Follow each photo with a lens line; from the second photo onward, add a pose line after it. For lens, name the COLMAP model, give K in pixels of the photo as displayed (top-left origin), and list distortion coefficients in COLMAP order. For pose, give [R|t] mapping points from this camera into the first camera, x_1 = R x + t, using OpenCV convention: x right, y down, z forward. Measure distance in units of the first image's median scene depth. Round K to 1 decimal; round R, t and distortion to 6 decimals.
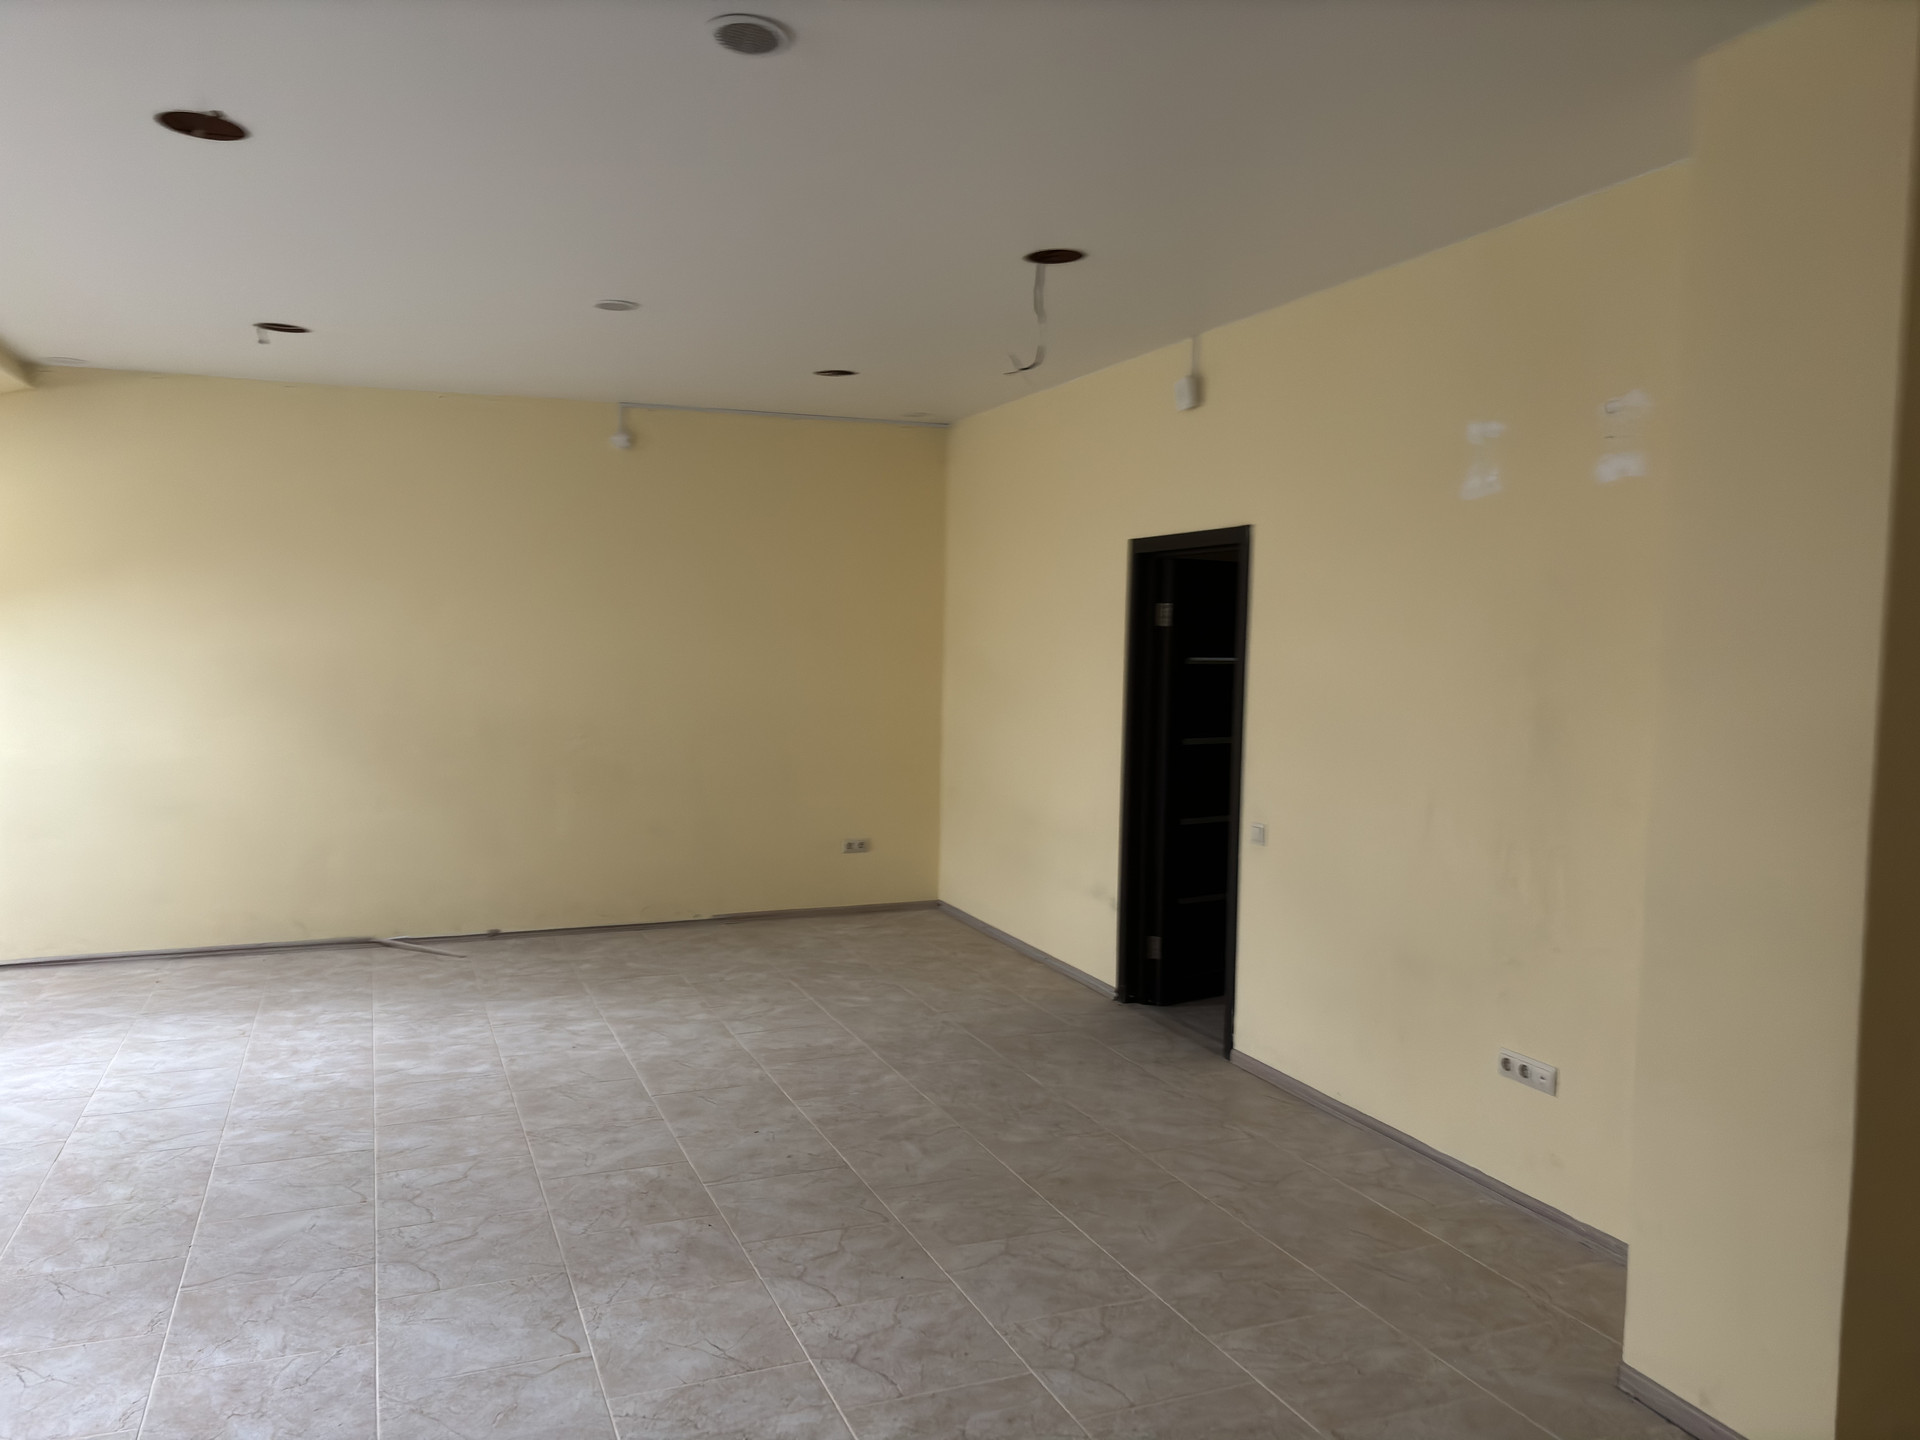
lens RADIAL K [[1459.4, 0, 964.0], [0, 1459.4, 720.3], [0, 0, 1]] dist [0.013599, 0.015120]
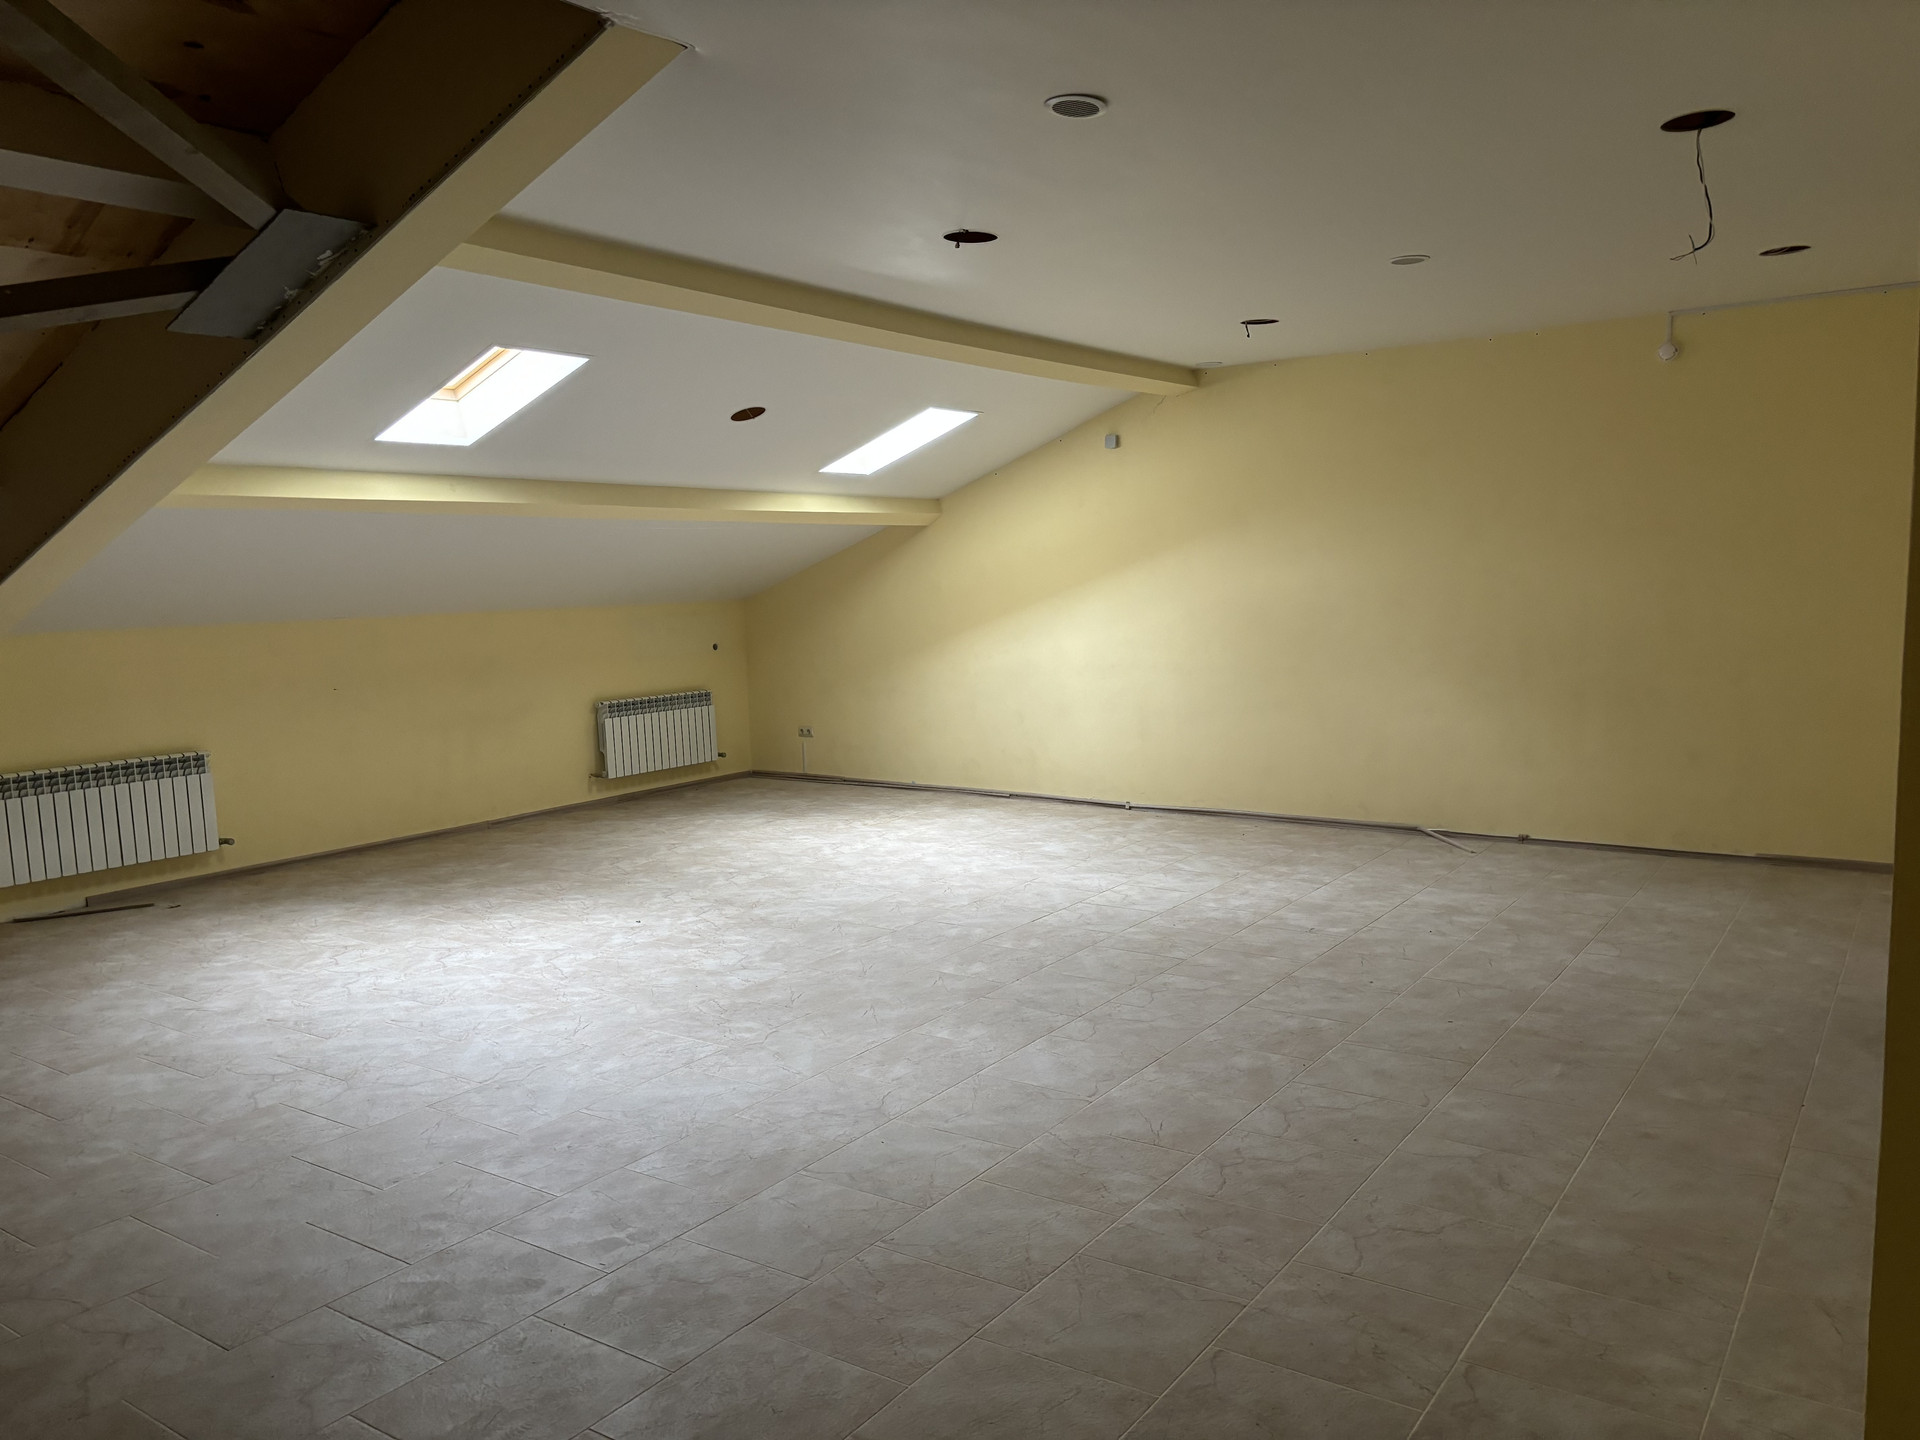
lens RADIAL K [[1459.4, 0, 964.5], [0, 1459.4, 722.7], [0, 0, 1]] dist [0.013599, 0.015120]
pose [[0.540422, 0.063887, -0.838965, 0.542254], [-0.018252, 0.997769, 0.064222, -0.000244], [0.841196, -0.019394, 0.540382, 0.120749]]
